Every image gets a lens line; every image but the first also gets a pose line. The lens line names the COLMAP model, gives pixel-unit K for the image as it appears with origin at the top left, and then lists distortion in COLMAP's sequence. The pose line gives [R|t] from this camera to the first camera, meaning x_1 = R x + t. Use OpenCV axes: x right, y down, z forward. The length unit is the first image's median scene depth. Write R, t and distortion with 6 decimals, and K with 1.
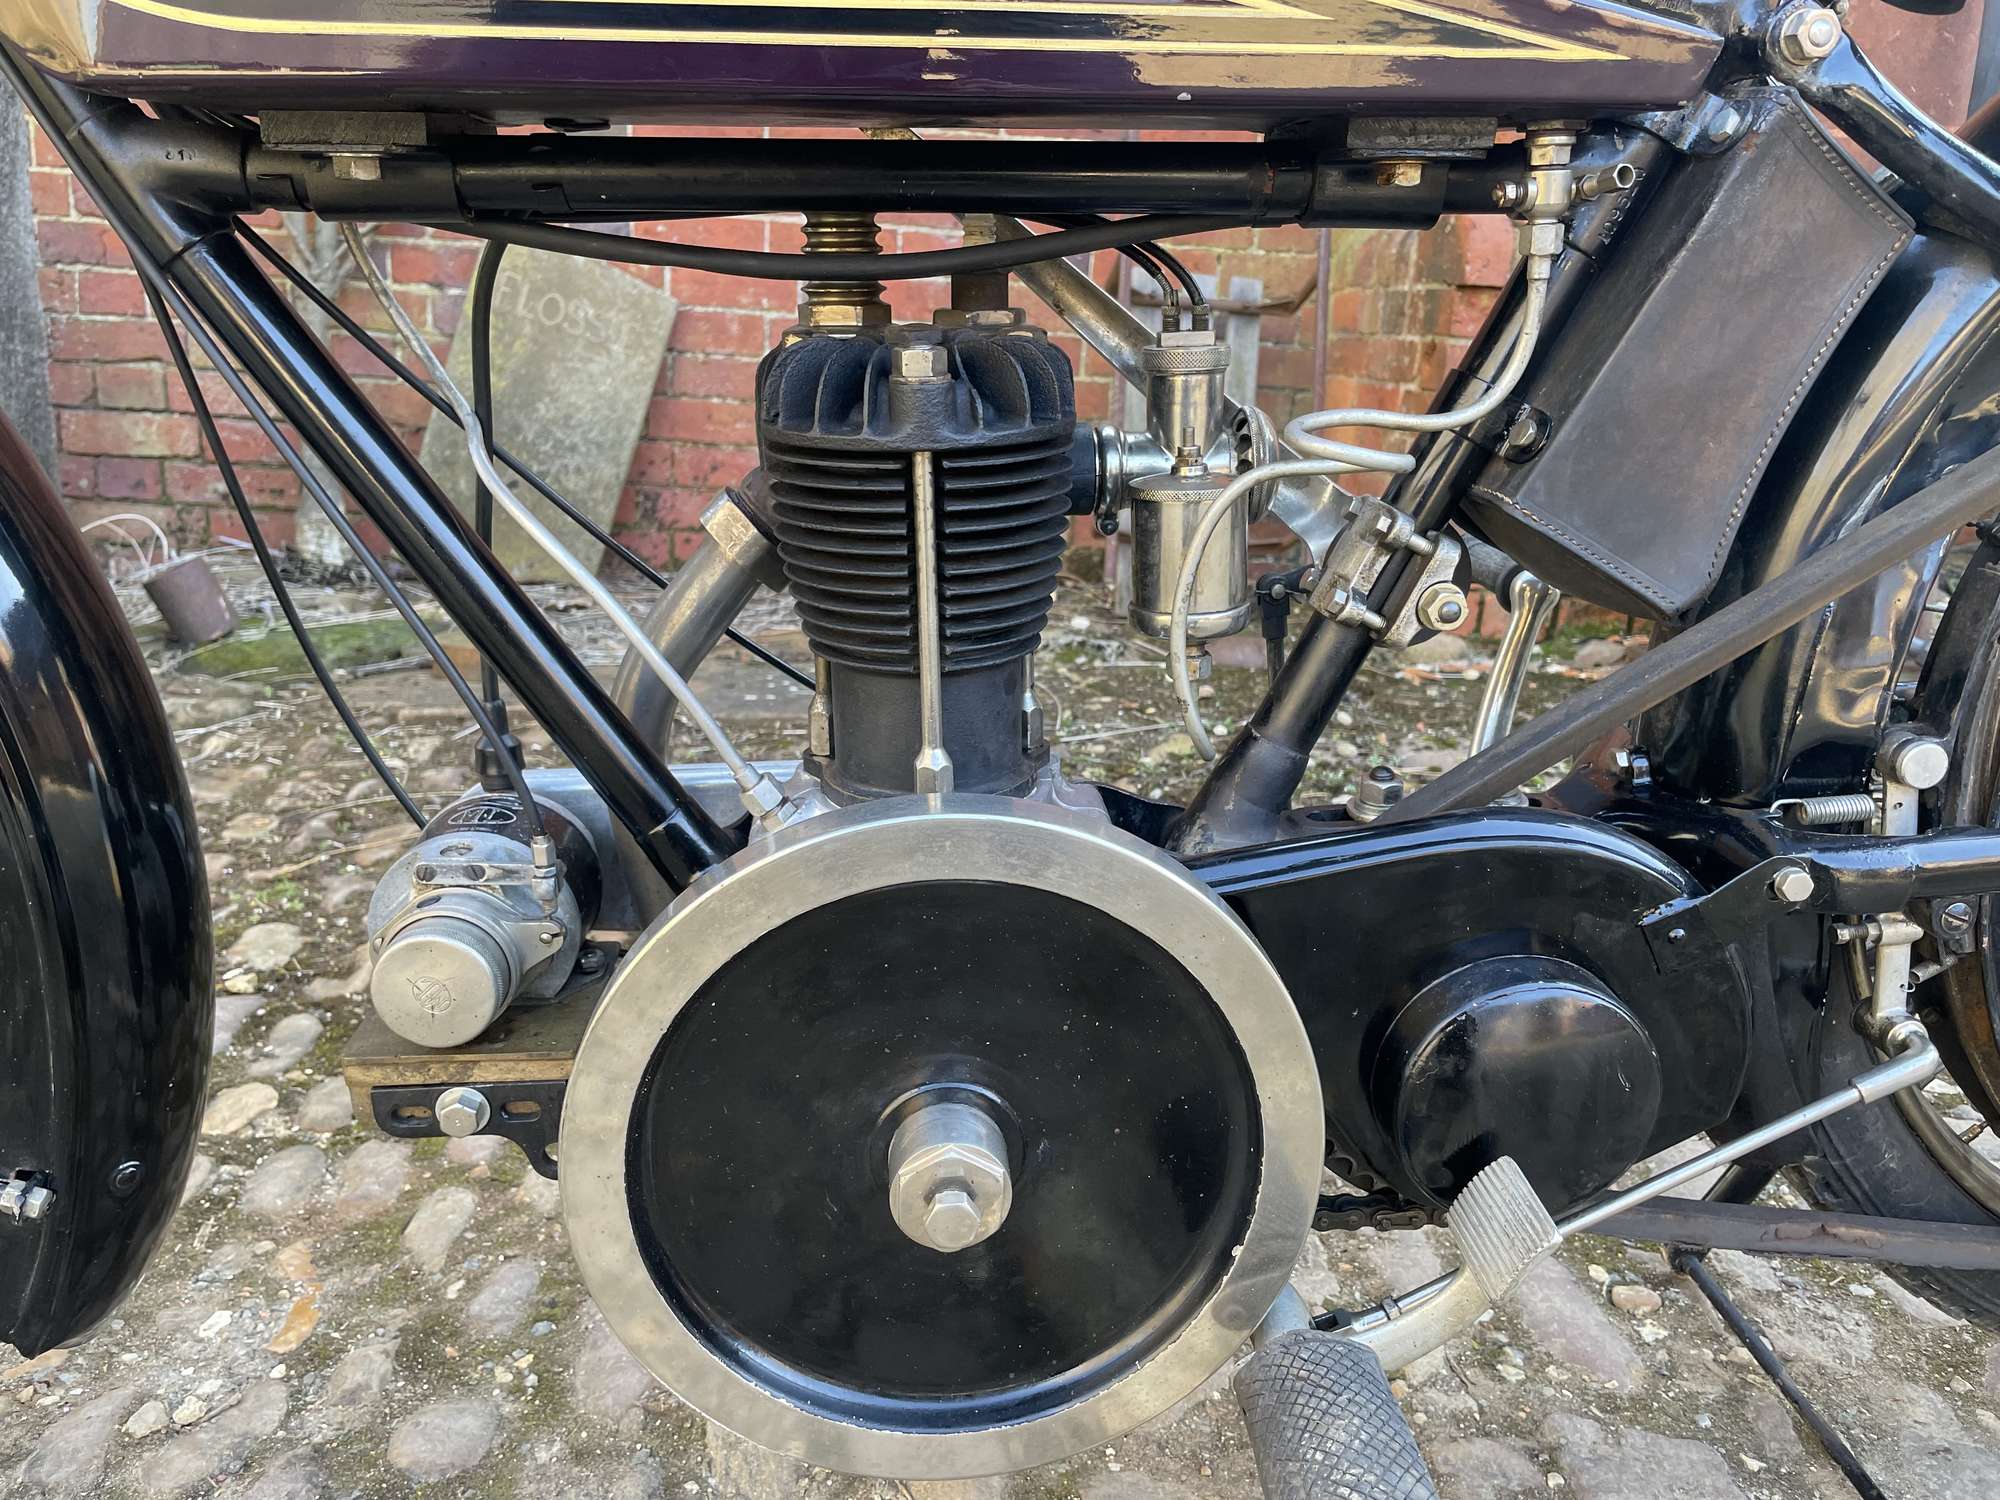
lens RADIAL K [[1524.8, 0, 991.3], [0, 1524.8, 752.7], [0, 0, 1]] dist [0.087669, -0.124853]
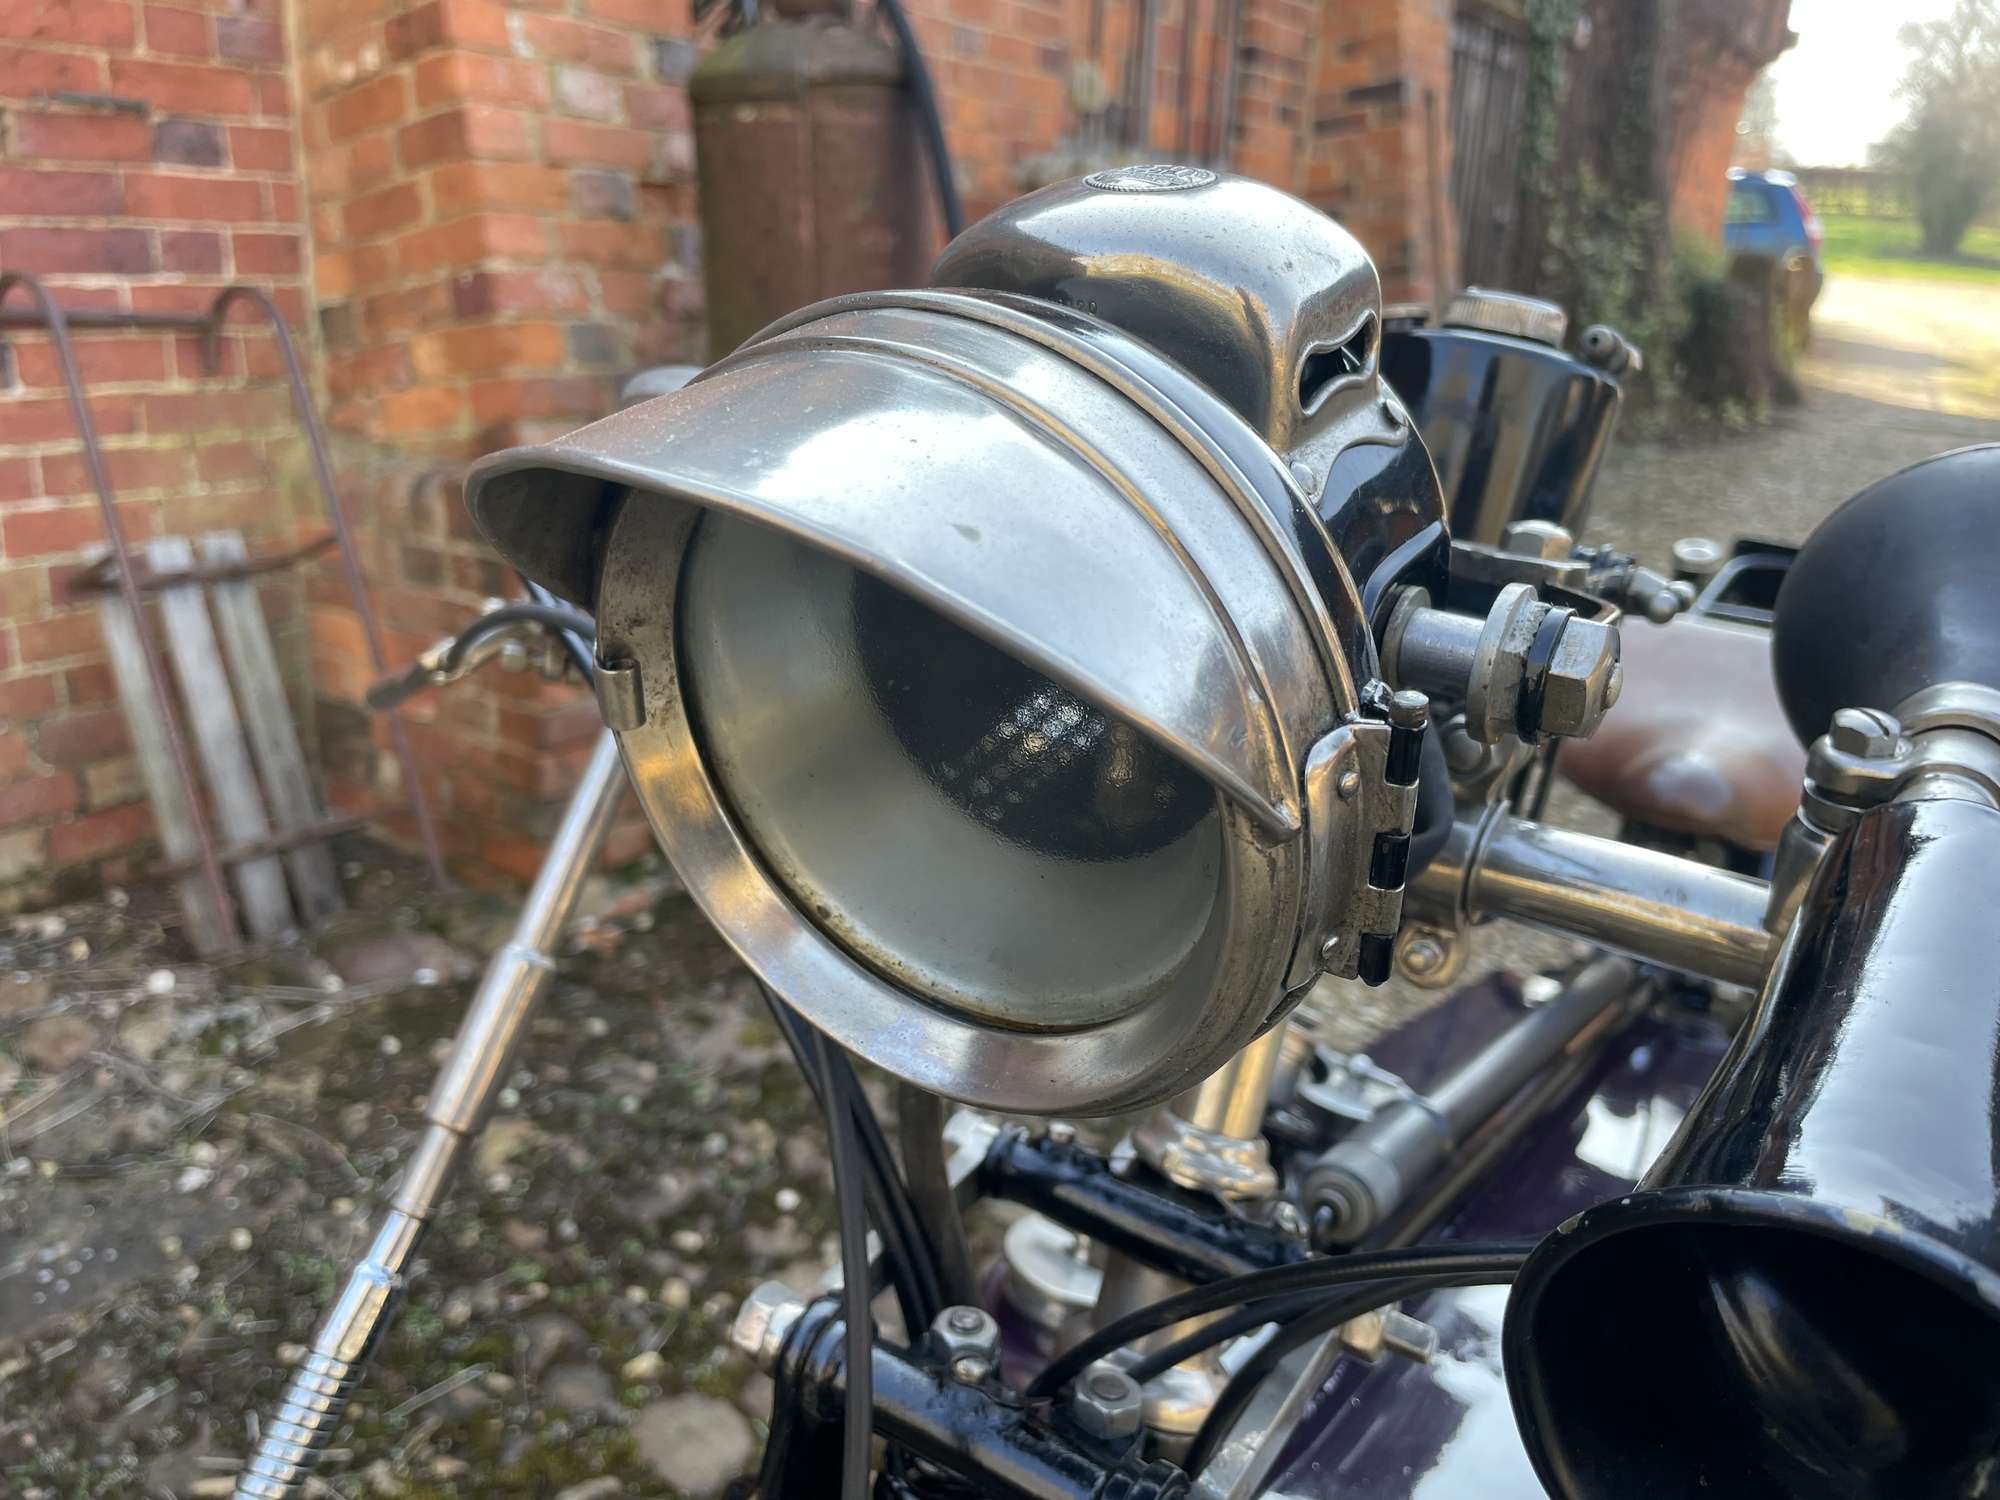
lens RADIAL K [[1555.4, 0, 1000.0], [0, 1555.4, 750.0], [0, 0, 1]] dist [0.069988, -0.128746]
pose [[0.632542, -0.268678, 0.726431, -0.312035], [0.221679, 0.961471, 0.162581, -0.318983], [-0.742124, 0.058195, 0.667731, 0.117295]]
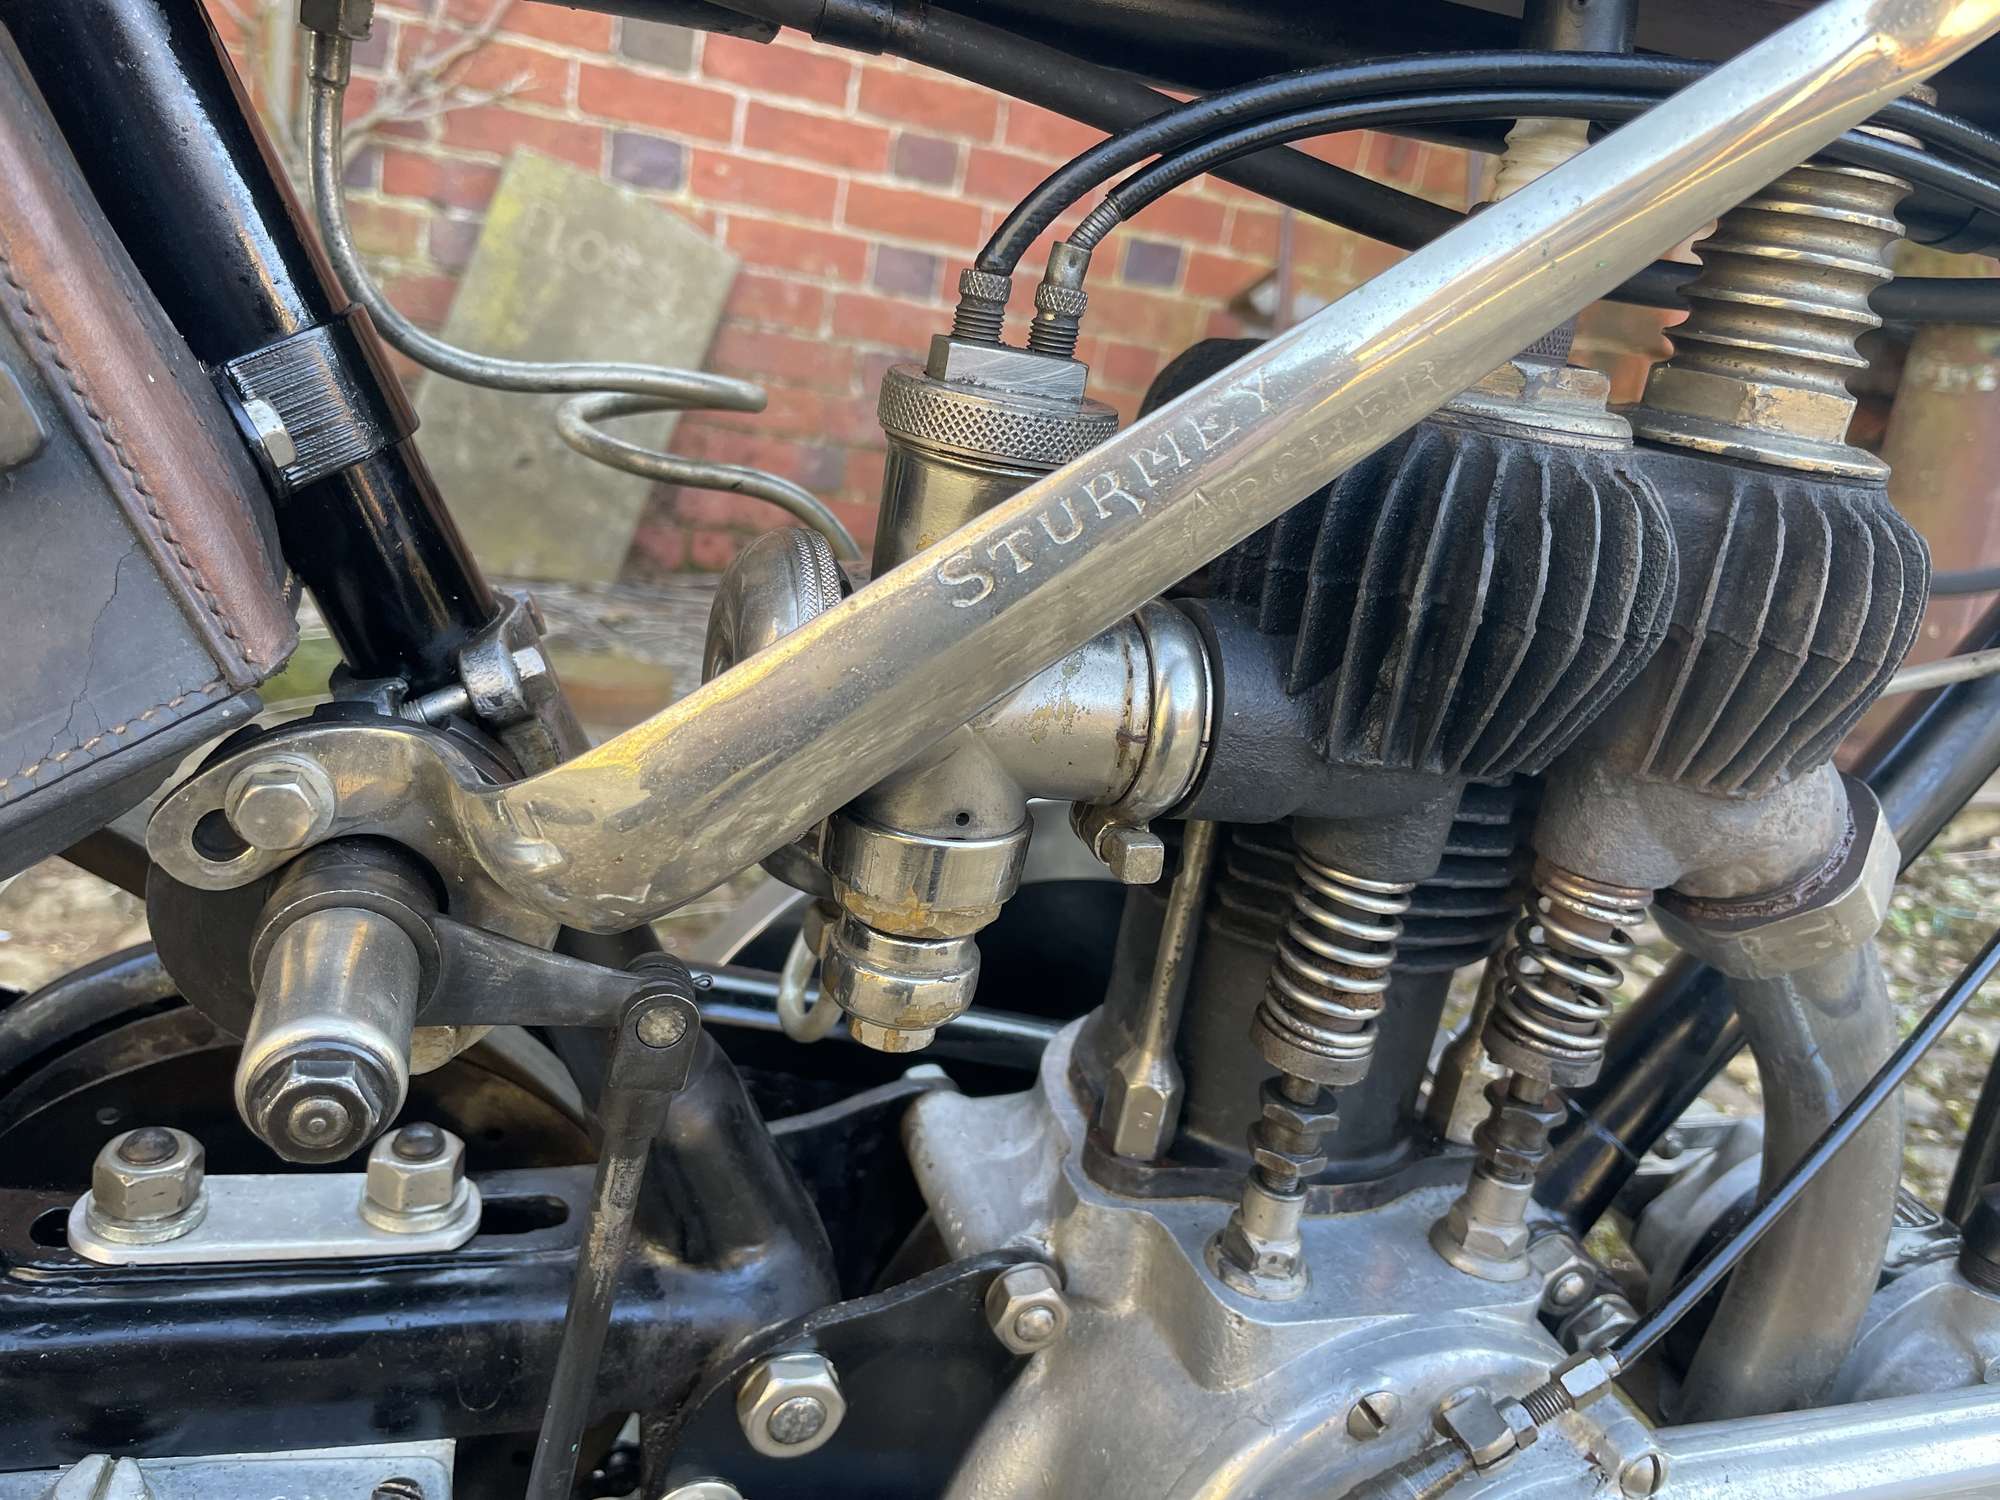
lens RADIAL K [[1545.0, 0, 991.8], [0, 1545.0, 740.0], [0, 0, 1]] dist [0.069588, -0.116115]
pose [[0.965588, 0.040234, 0.256947, -0.374117], [-0.043587, 0.999023, 0.007362, -0.058598], [-0.256400, -0.018308, 0.966397, 0.187020]]
